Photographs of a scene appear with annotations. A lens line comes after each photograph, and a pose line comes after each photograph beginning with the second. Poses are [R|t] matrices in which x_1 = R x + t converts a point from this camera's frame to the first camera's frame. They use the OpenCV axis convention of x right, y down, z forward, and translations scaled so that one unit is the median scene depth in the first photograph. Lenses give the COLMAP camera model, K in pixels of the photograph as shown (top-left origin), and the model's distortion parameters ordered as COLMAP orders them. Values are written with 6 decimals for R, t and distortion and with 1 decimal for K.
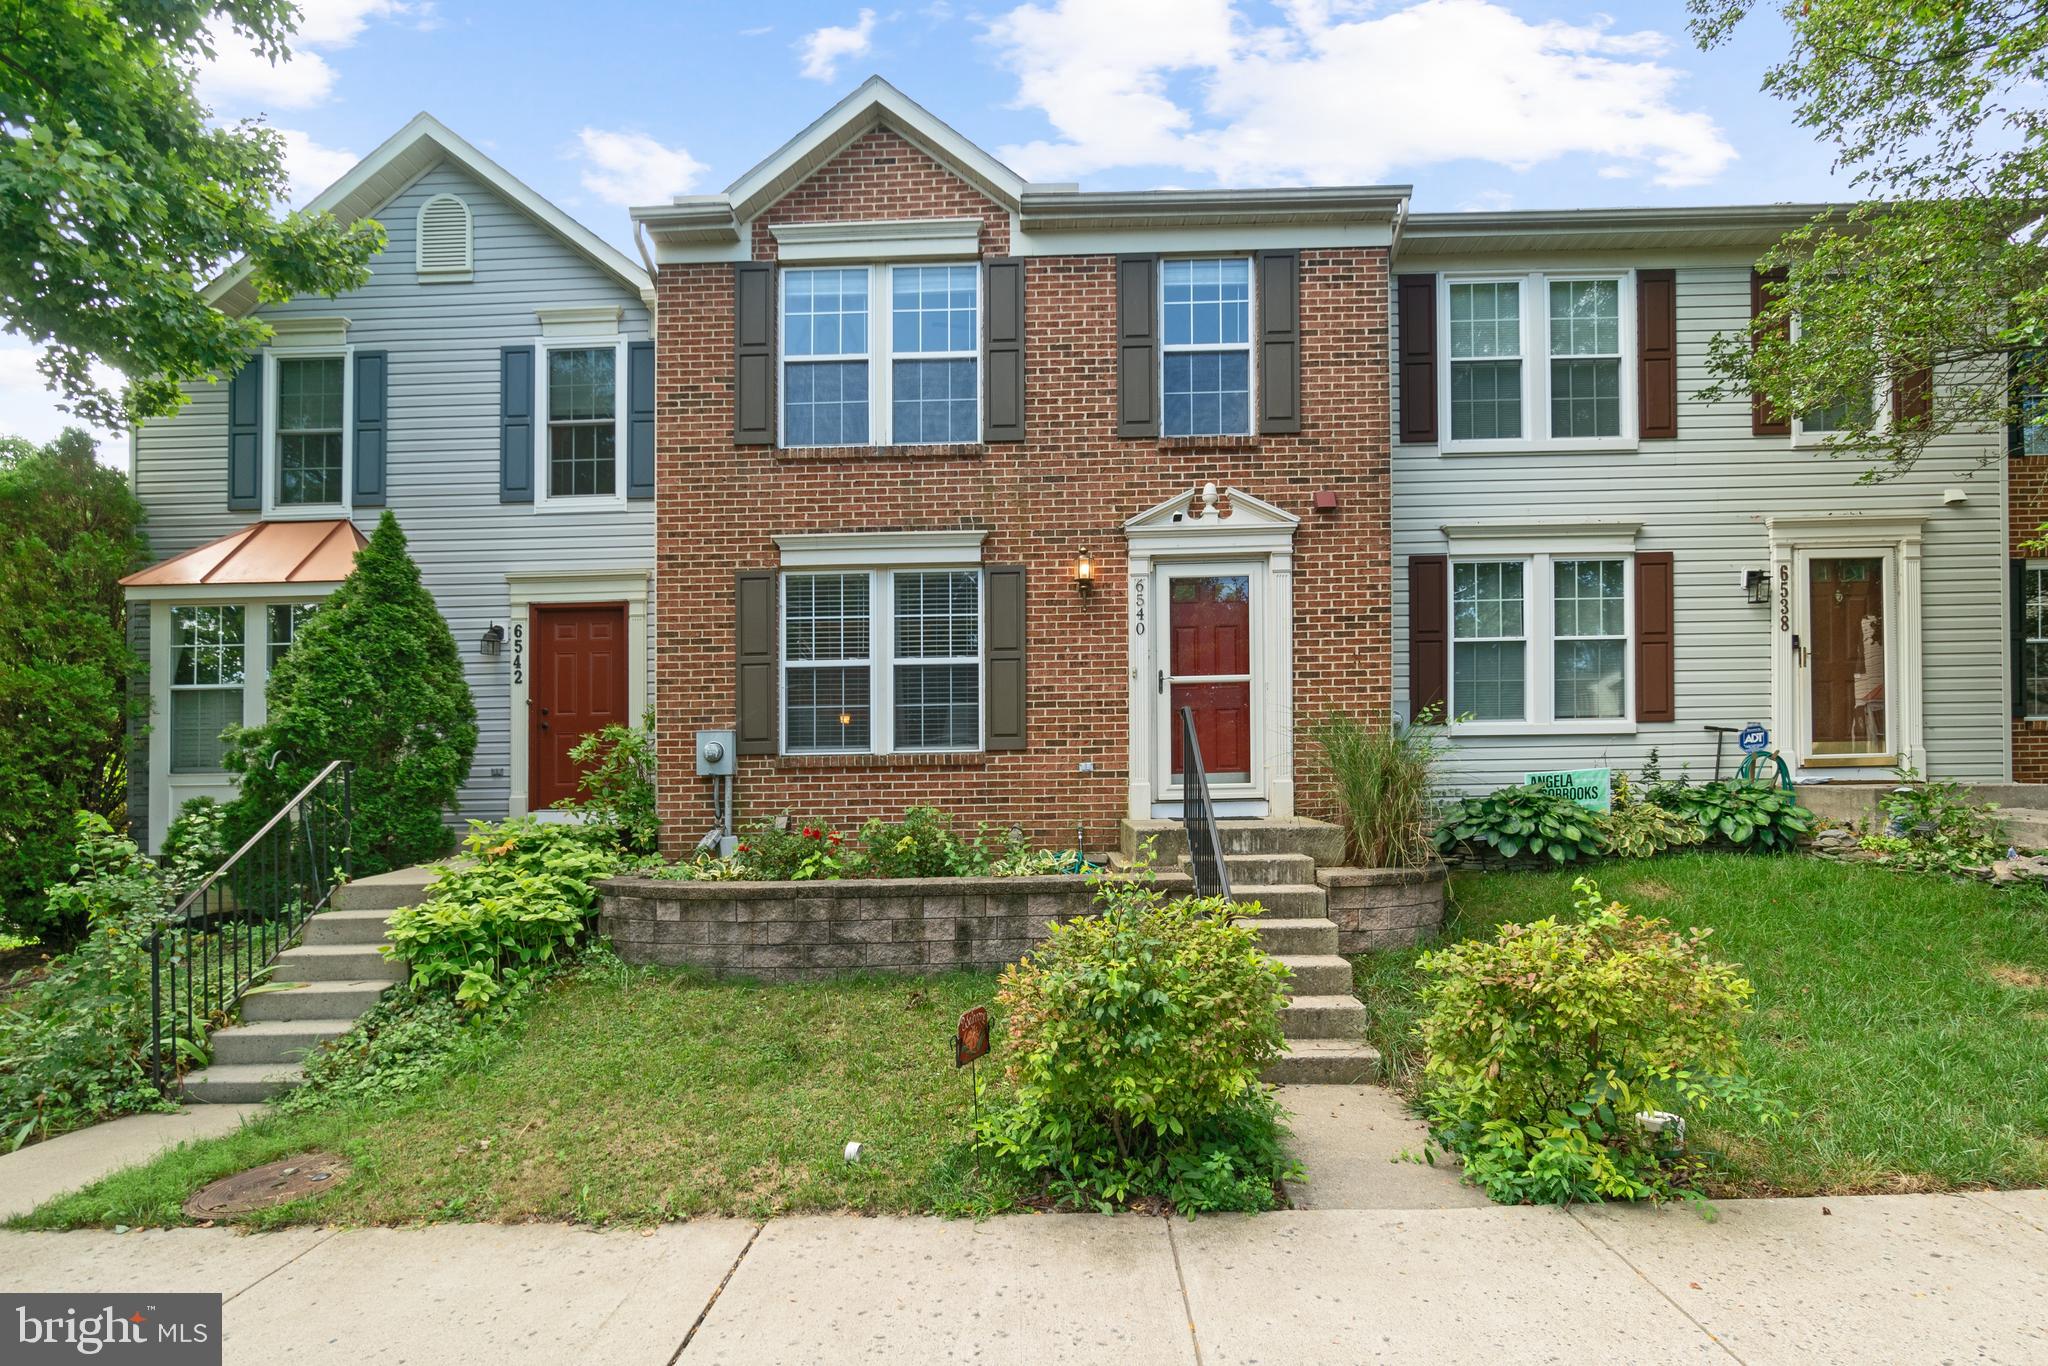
lens RADIAL K [[964.6, 0, 1049.0], [0, 964.6, 781.6], [0, 0, 1]] dist [-0.021838, 0.013048]
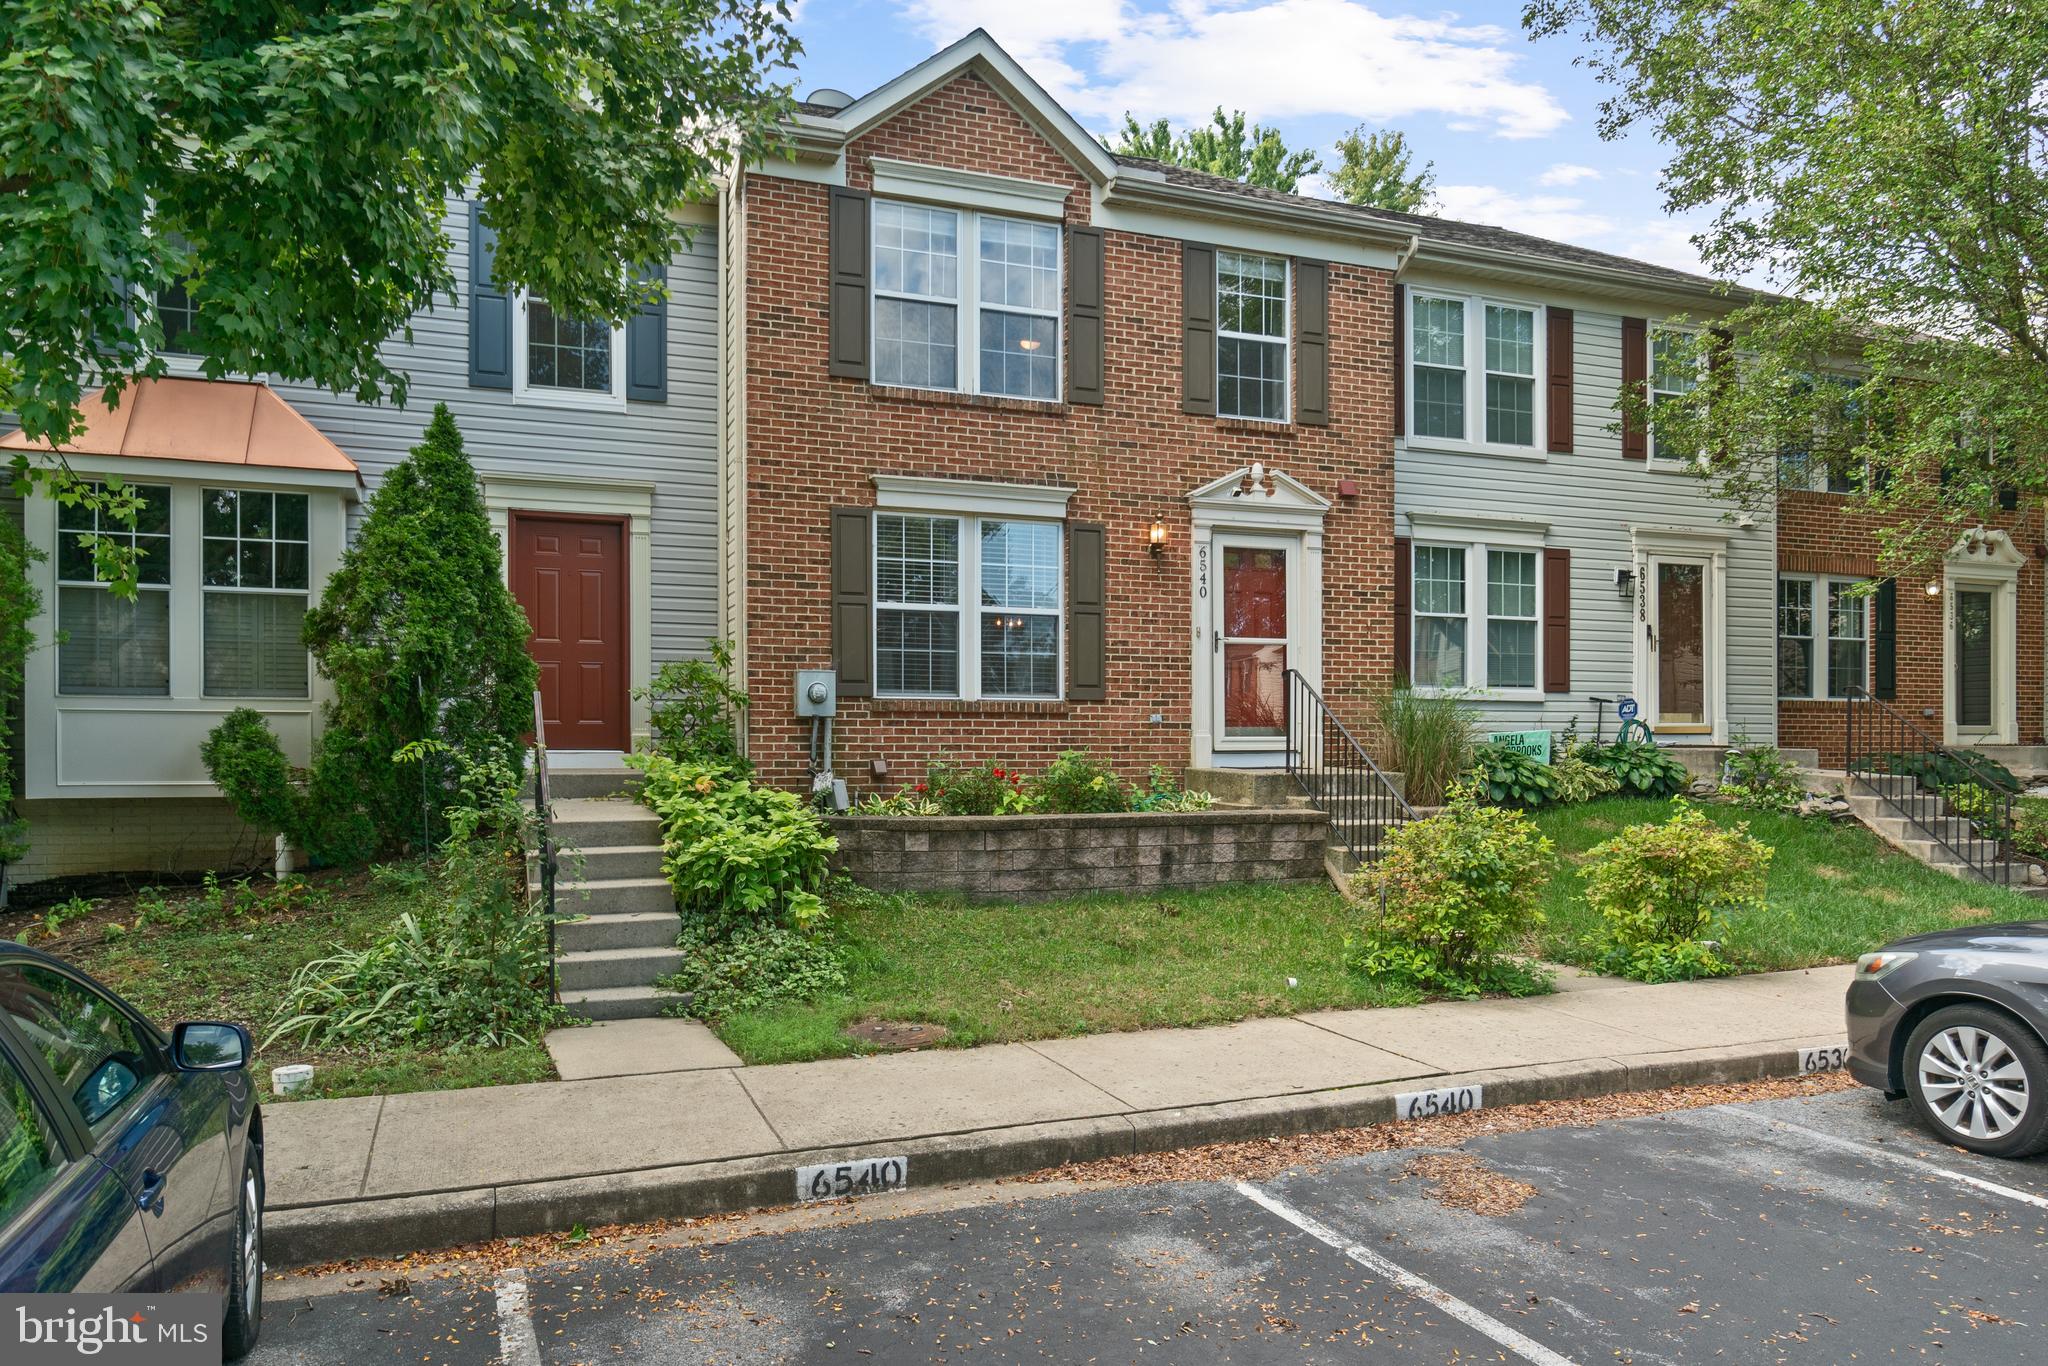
lens RADIAL K [[1422.9, 0, 1031.8], [0, 1422.9, 725.8], [0, 0, 1]] dist [-0.005825, 0.000030]
pose [[0.923854, 0.023771, 0.382006, -0.679783], [-0.018119, 0.999667, -0.018386, 0.024270], [-0.382316, 0.010065, 0.923977, -0.396998]]
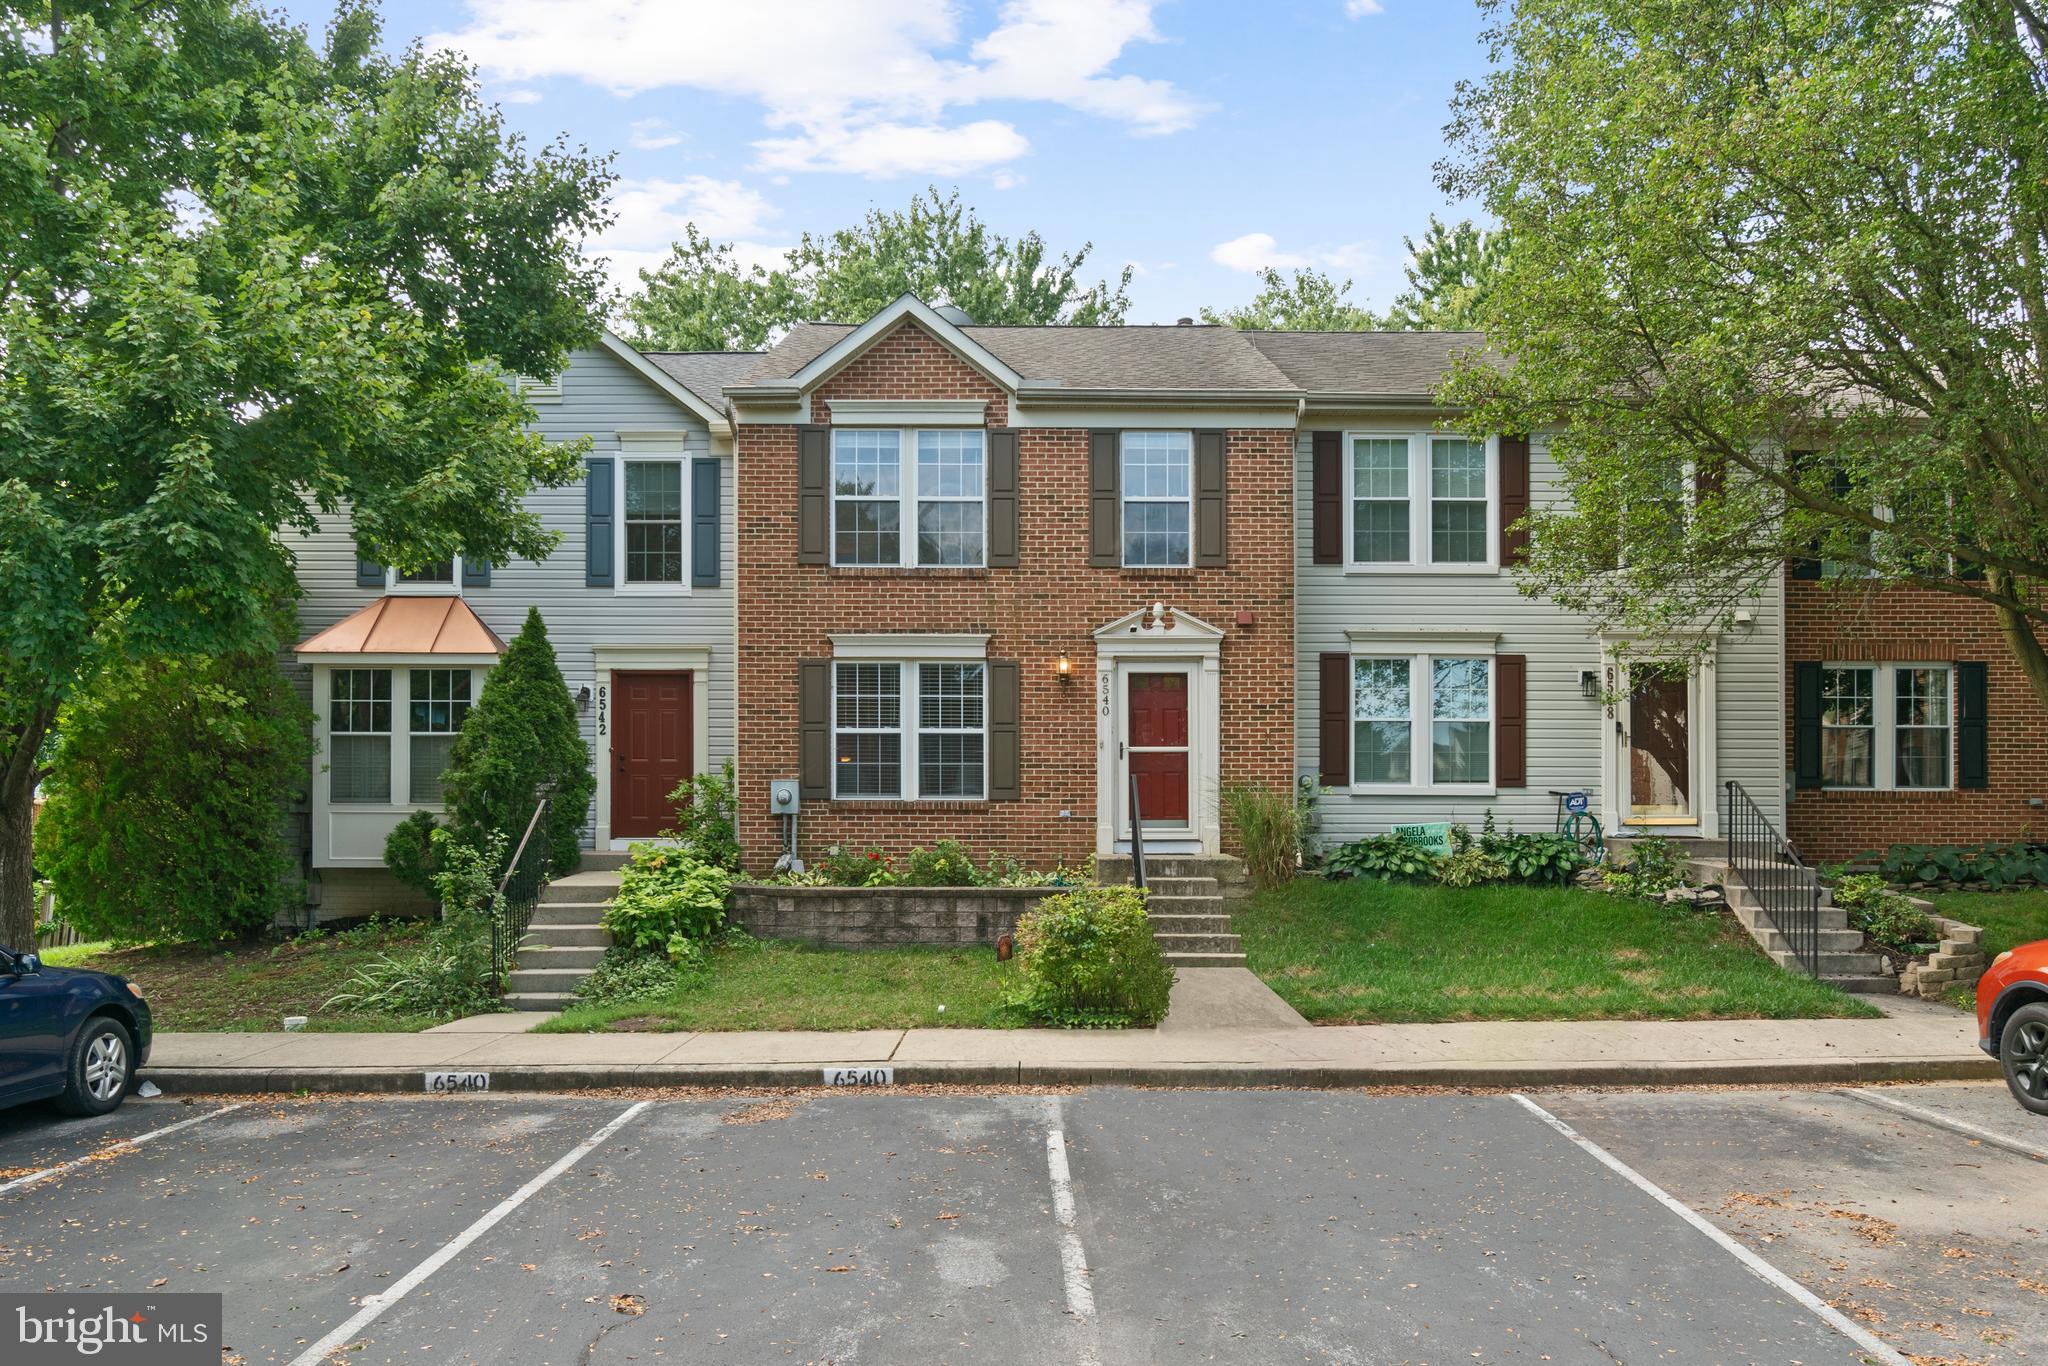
lens RADIAL K [[1408.3, 0, 1022.1], [0, 1408.3, 794.8], [0, 0, 1]] dist [-0.000511, -0.000011]
pose [[0.999539, 0.021140, 0.021812, -0.059634], [-0.020653, 0.999537, -0.022333, 0.003362], [-0.022274, 0.021872, 0.999513, -0.932093]]
